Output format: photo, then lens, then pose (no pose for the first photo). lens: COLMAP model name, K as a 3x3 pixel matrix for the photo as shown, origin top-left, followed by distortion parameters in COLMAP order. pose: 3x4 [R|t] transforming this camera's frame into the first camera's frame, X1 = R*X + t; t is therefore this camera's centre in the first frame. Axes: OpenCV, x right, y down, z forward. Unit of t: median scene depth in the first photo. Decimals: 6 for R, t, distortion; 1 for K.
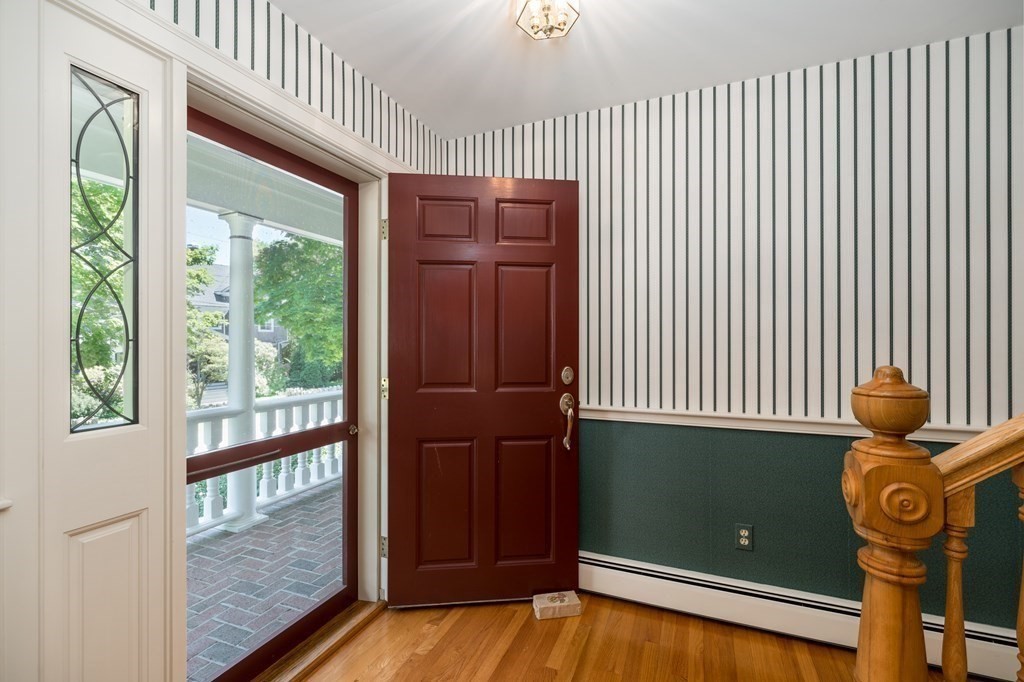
lens RADIAL K [[454.2, 0, 508.0], [0, 454.2, 340.7], [0, 0, 1]] dist [0.000936, -0.000967]
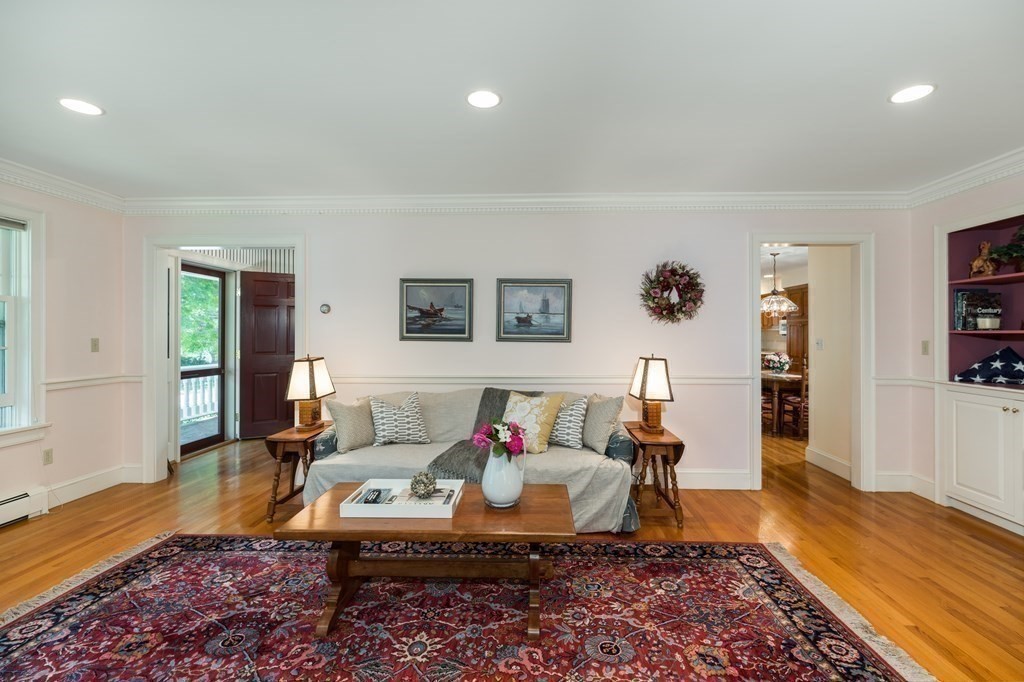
lens RADIAL K [[454.2, 0, 525.5], [0, 454.2, 335.7], [0, 0, 1]] dist [0.000936, -0.000967]
pose [[0.931573, -0.000909, 0.363552, 0.300142], [0.000348, 0.999999, 0.001609, 0.001667], [-0.363553, -0.001372, 0.931572, -1.932142]]
